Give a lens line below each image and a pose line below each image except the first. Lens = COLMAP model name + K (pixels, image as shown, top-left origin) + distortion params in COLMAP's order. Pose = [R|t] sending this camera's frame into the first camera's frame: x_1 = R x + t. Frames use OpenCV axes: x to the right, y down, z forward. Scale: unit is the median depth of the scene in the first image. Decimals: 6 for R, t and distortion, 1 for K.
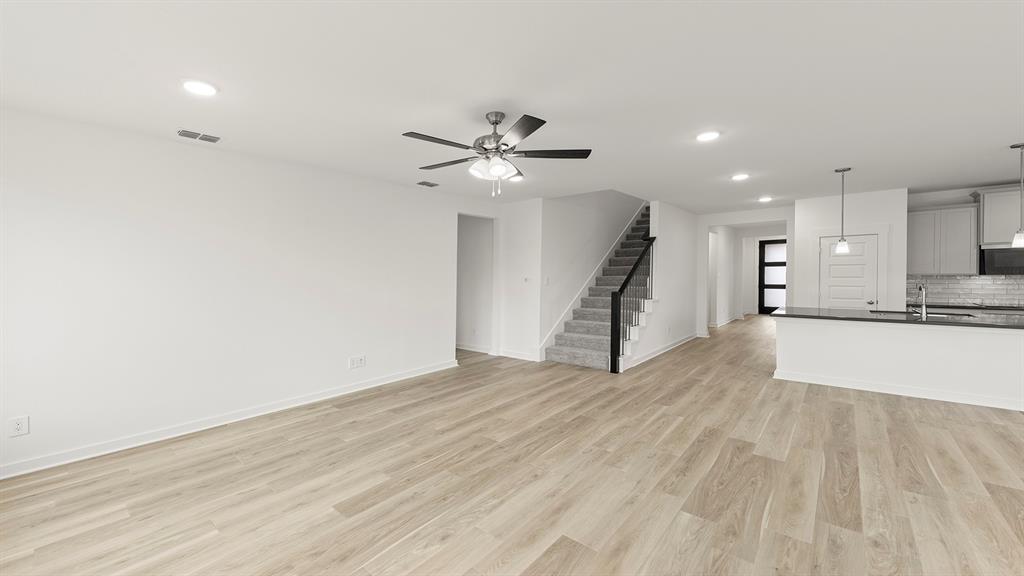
lens RADIAL K [[397.2, 0, 487.7], [0, 397.2, 285.2], [0, 0, 1]] dist [-0.004352, -0.001475]
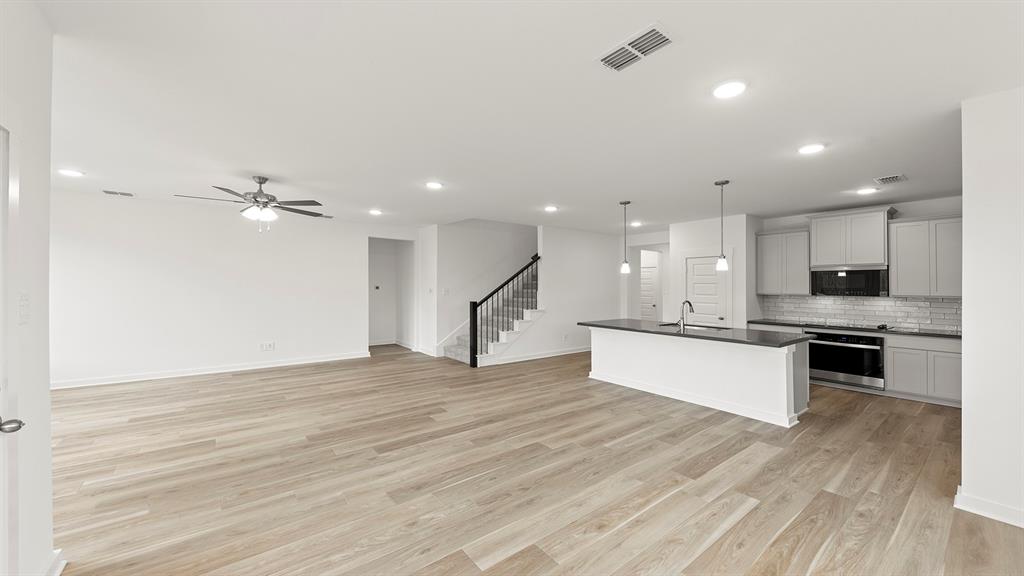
lens RADIAL K [[387.1, 0, 515.1], [0, 387.1, 280.4], [0, 0, 1]] dist [0.010596, -0.000474]
pose [[0.985732, 0.020414, -0.167081, 0.639010], [-0.028025, 0.998668, -0.043325, 0.002335], [0.165974, 0.047389, 0.984991, -0.161157]]
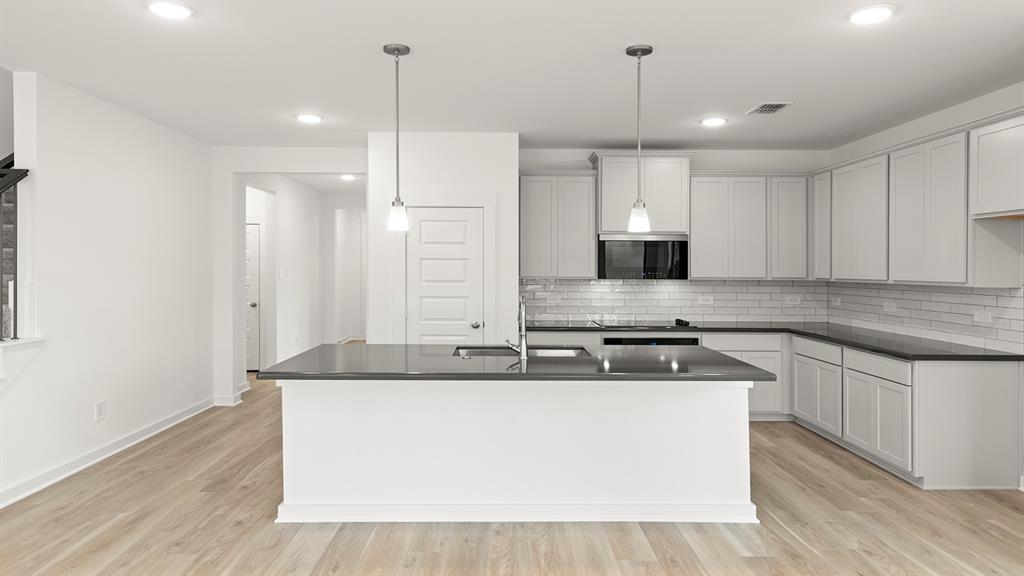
lens RADIAL K [[649.2, 0, 521.9], [0, 649.2, 274.1], [0, 0, 1]] dist [0.000506, 0.000938]
pose [[0.723082, 0.011463, 0.690667, 0.401229], [0.004045, 0.999775, -0.020828, -0.011680], [-0.690750, 0.017854, 0.722873, 0.296760]]
